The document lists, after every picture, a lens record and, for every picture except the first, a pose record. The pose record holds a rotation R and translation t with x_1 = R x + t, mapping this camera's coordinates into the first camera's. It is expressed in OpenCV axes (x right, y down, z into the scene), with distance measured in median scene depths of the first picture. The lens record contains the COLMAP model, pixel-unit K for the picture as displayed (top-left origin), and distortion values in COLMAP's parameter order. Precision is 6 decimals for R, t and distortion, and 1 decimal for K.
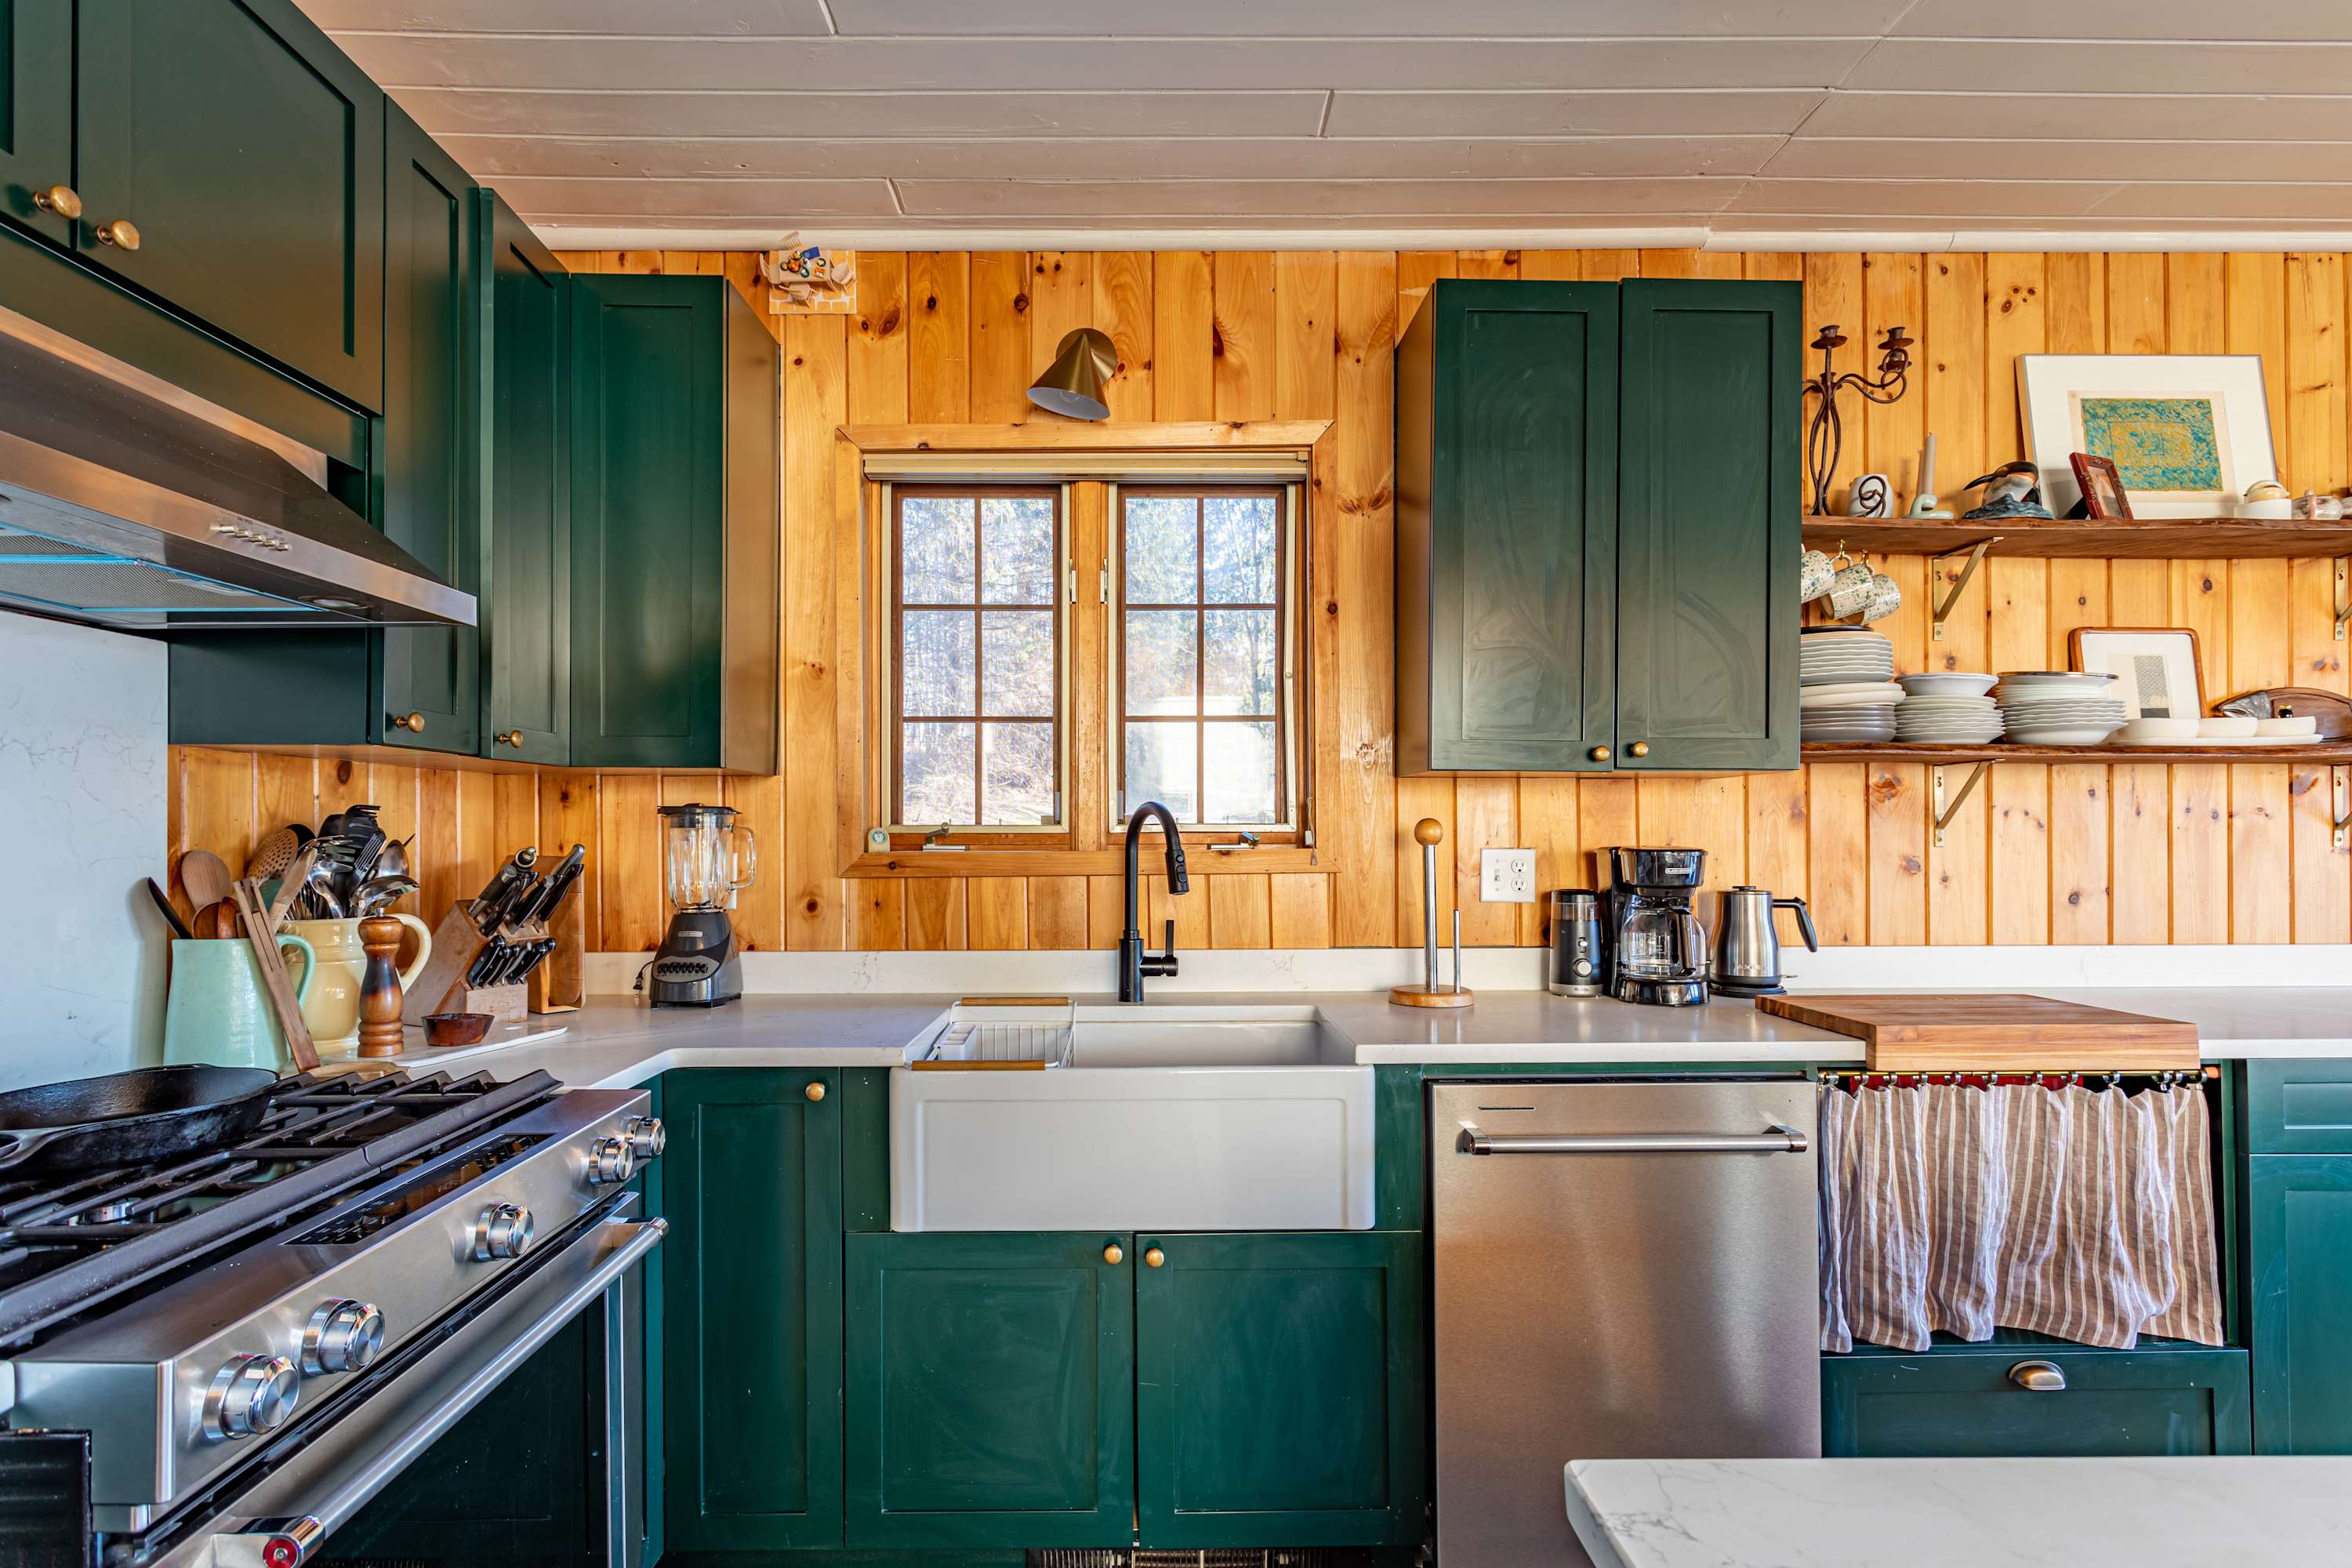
lens RADIAL K [[1144.3, 0, 1157.1], [0, 1144.3, 832.9], [0, 0, 1]] dist [-0.005553, 0.003171]
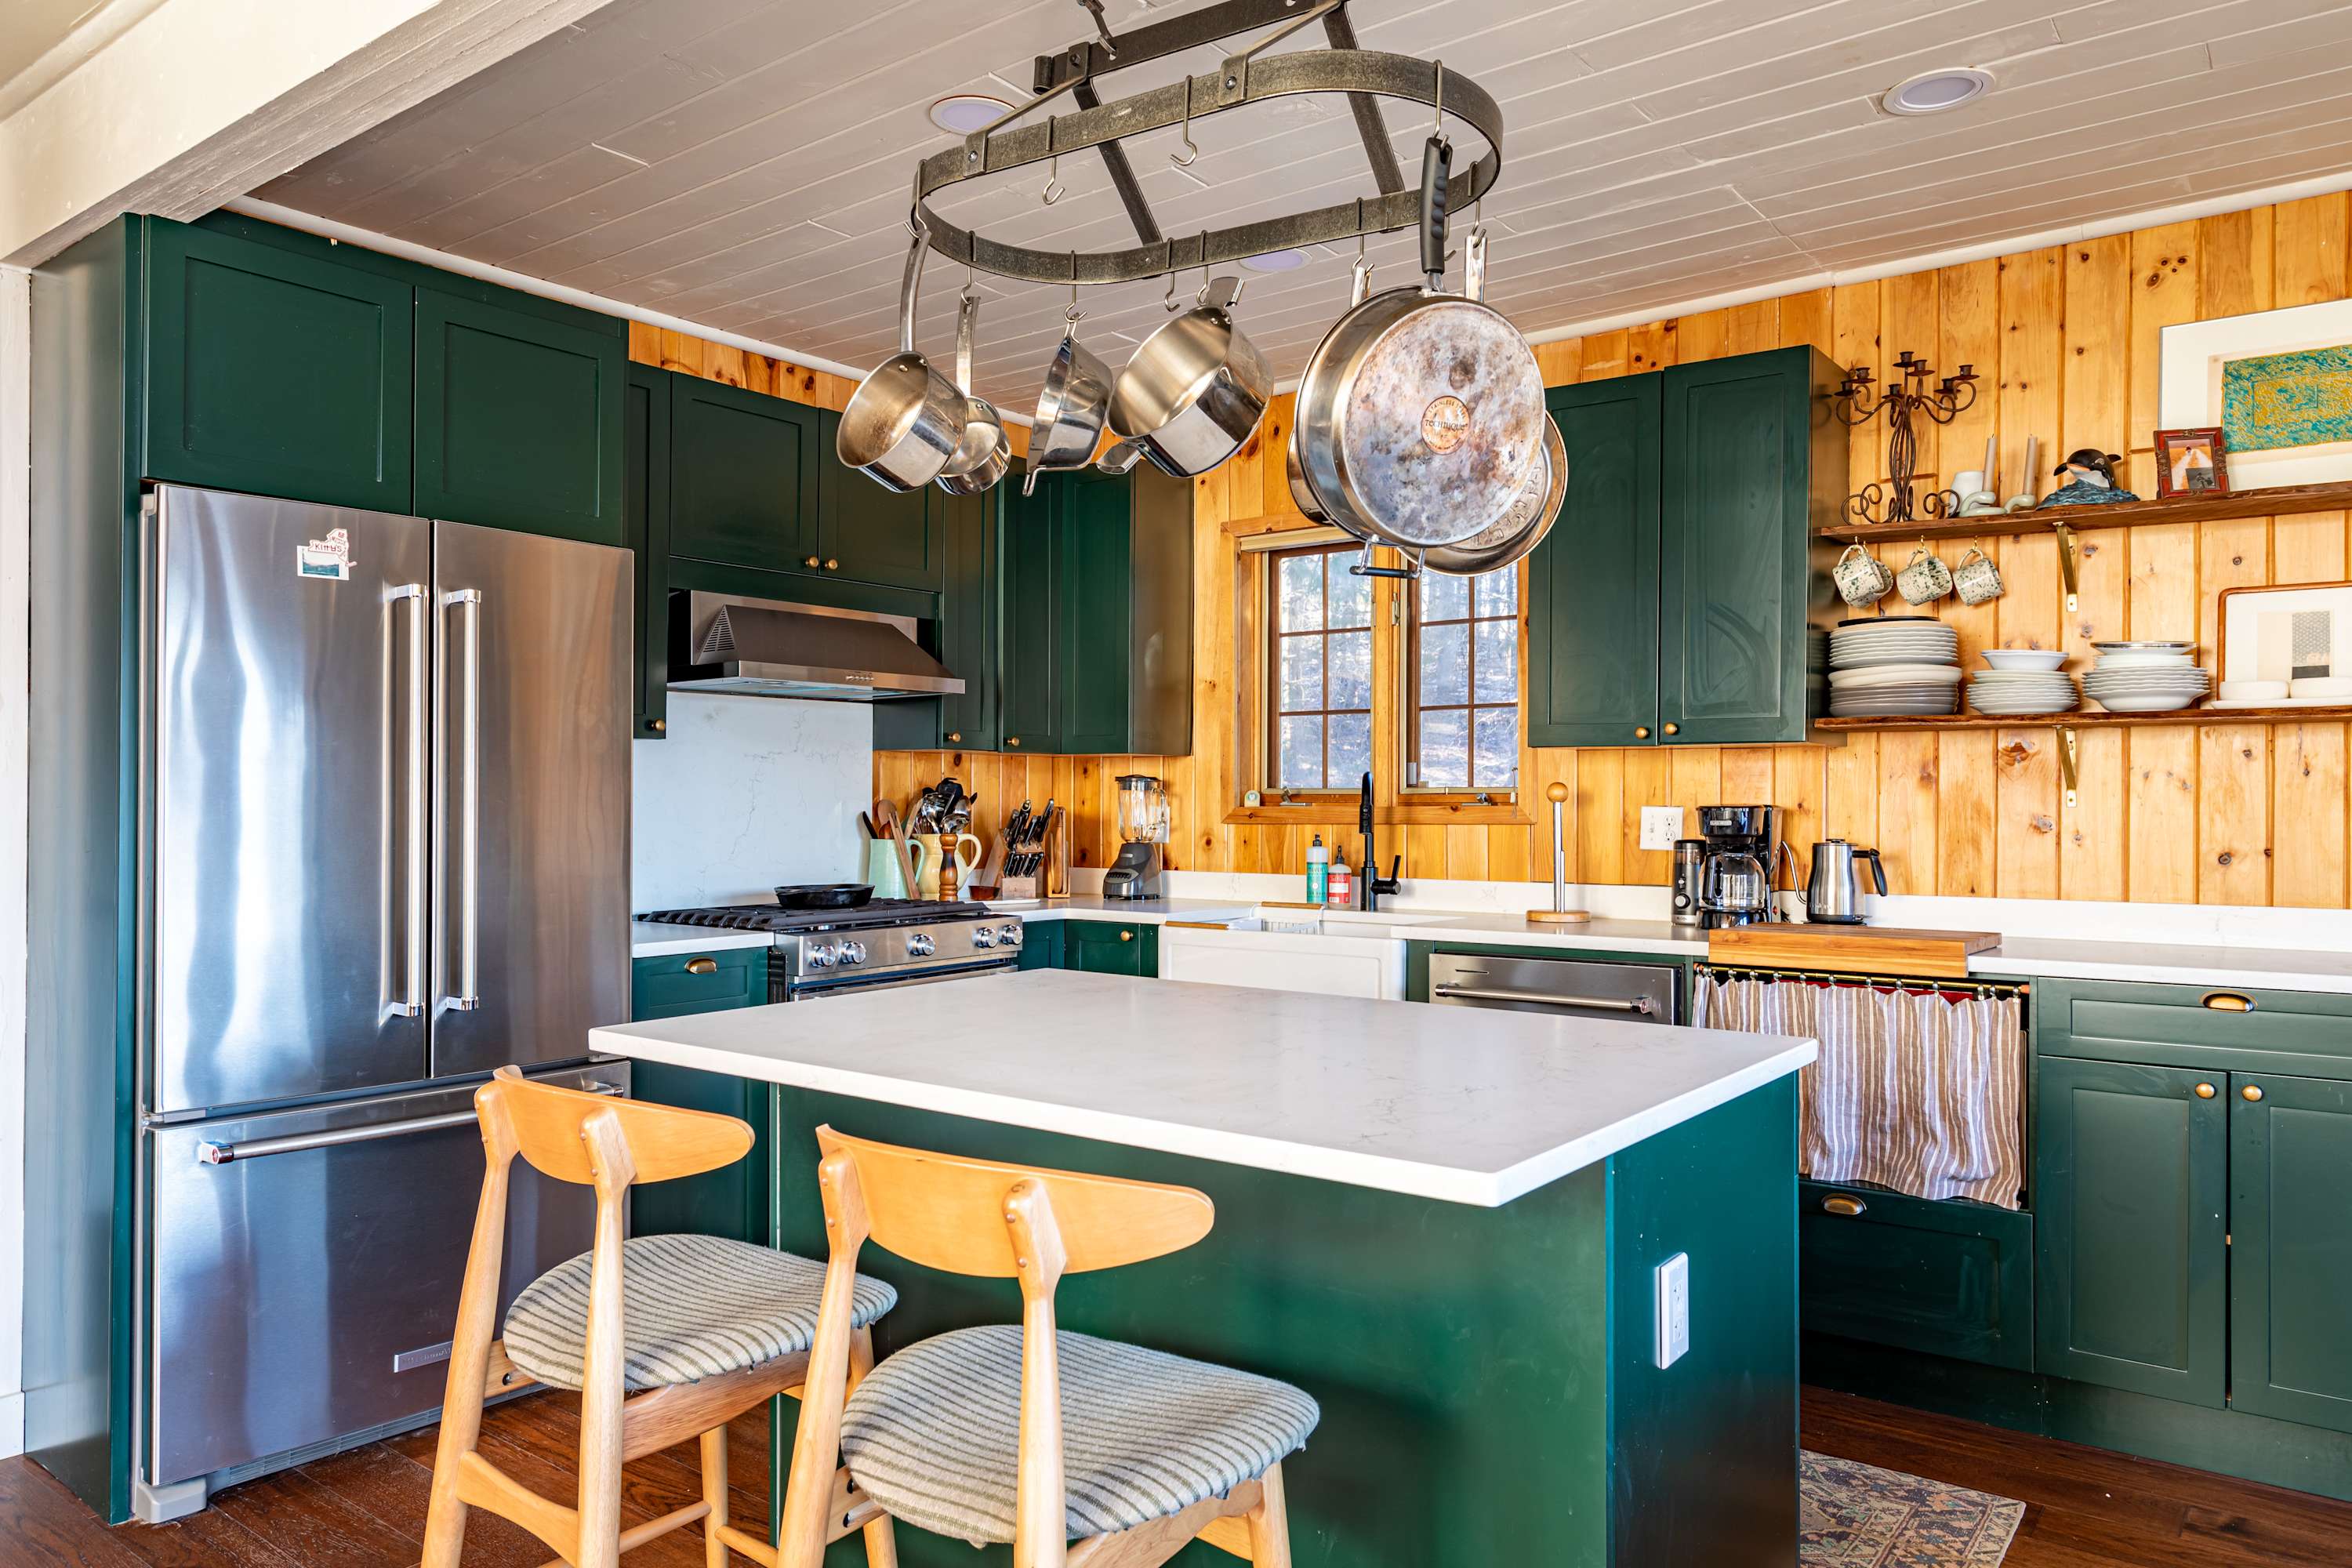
lens RADIAL K [[1528.3, 0, 1182.6], [0, 1528.3, 797.4], [0, 0, 1]] dist [0.002628, 0.000532]
pose [[0.795055, 0.001647, -0.606535, 0.902309], [-0.005439, 0.999975, -0.004414, 0.014124], [0.606513, 0.006808, 0.795045, -0.629305]]
